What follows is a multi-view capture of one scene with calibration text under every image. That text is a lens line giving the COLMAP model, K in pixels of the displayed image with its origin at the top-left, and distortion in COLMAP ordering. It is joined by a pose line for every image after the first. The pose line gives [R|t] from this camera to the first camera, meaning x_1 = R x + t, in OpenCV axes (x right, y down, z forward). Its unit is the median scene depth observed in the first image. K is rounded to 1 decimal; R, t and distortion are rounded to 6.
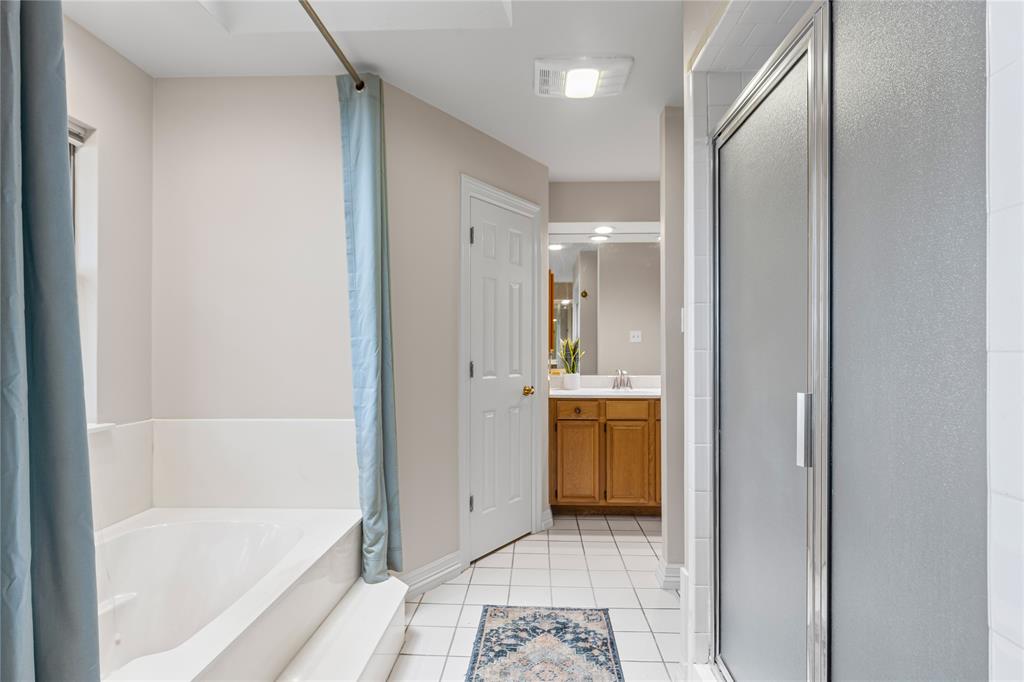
lens RADIAL K [[528.4, 0, 512.0], [0, 528.4, 341.0], [0, 0, 1]] dist [-0.000777, -0.000110]
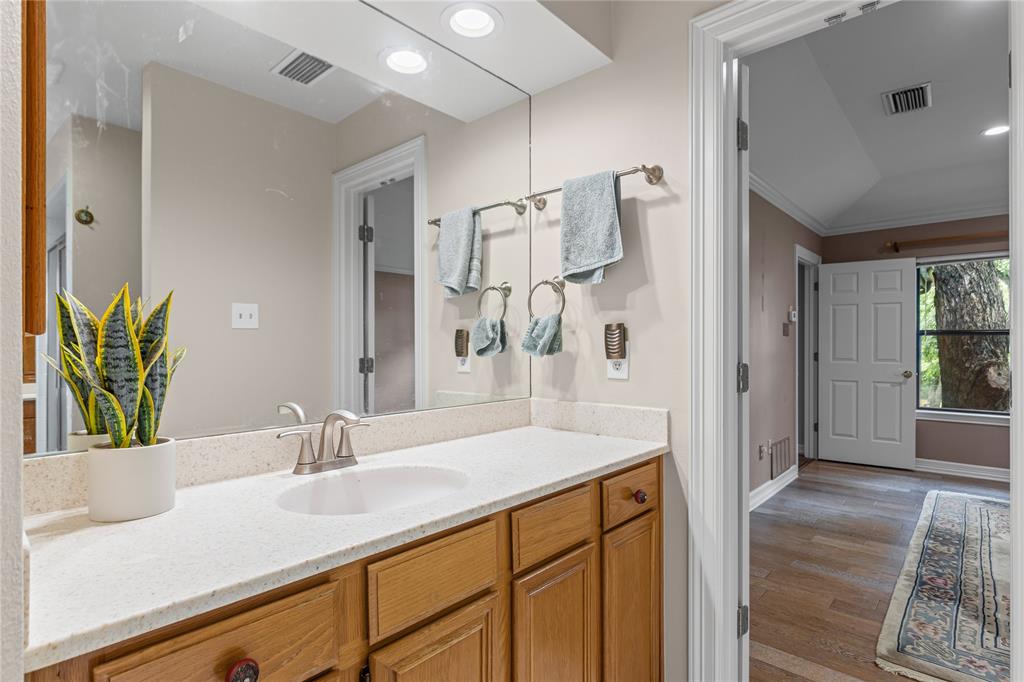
lens RADIAL K [[528.4, 0, 512.0], [0, 528.4, 341.0], [0, 0, 1]] dist [-0.000777, -0.000110]
pose [[0.630902, 0.005733, 0.775841, 0.035538], [-0.010505, 0.999944, 0.001153, 0.013767], [-0.775791, -0.008878, 0.630927, 0.718594]]
